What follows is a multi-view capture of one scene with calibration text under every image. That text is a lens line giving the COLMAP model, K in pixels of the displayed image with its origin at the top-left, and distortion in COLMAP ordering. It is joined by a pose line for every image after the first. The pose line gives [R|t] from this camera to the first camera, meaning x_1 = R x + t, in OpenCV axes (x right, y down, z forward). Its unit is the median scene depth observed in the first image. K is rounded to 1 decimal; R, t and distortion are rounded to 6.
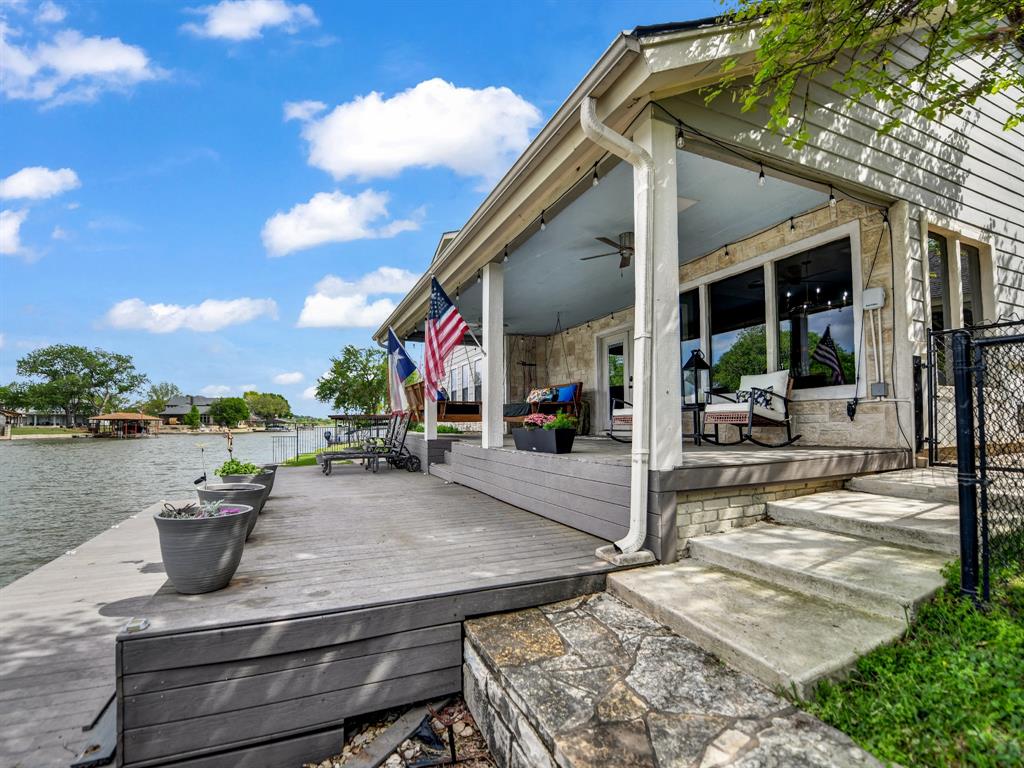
lens RADIAL K [[421.7, 0, 463.3], [0, 421.7, 380.3], [0, 0, 1]] dist [-0.015585, -0.001191]
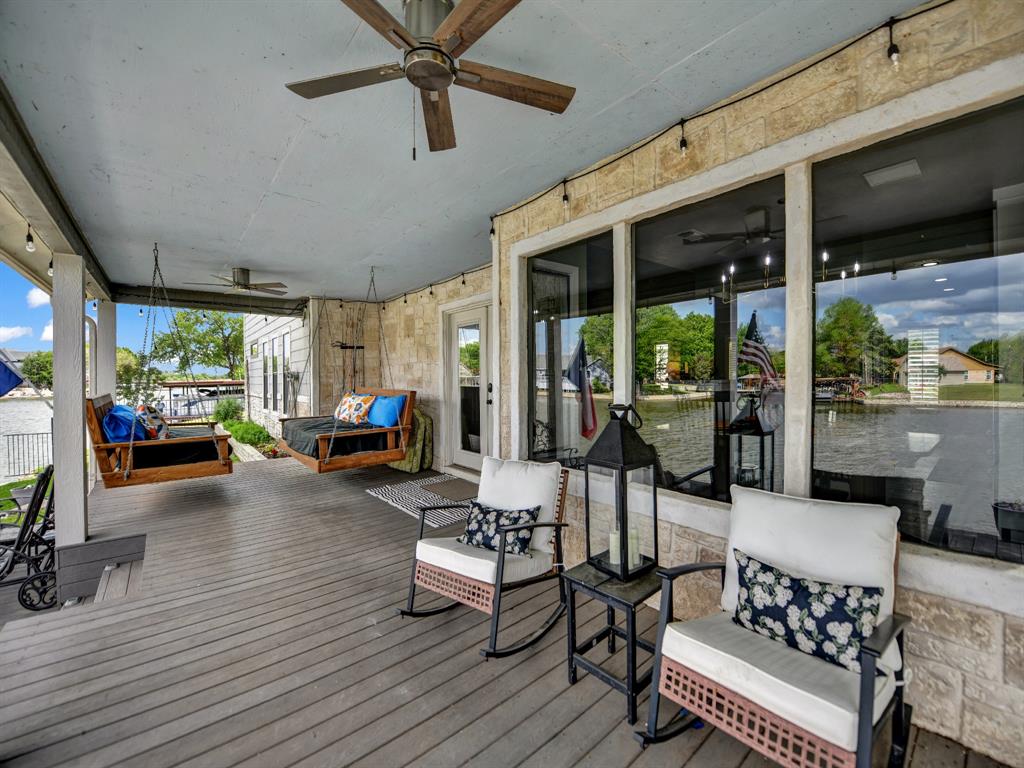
lens RADIAL K [[421.7, 0, 507.2], [0, 421.7, 383.4], [0, 0, 1]] dist [-0.015585, -0.001191]
pose [[0.938086, -0.032670, 0.344858, 0.202875], [-0.007054, 0.993535, 0.113310, -0.074217], [-0.346330, -0.108727, 0.931791, 0.409615]]
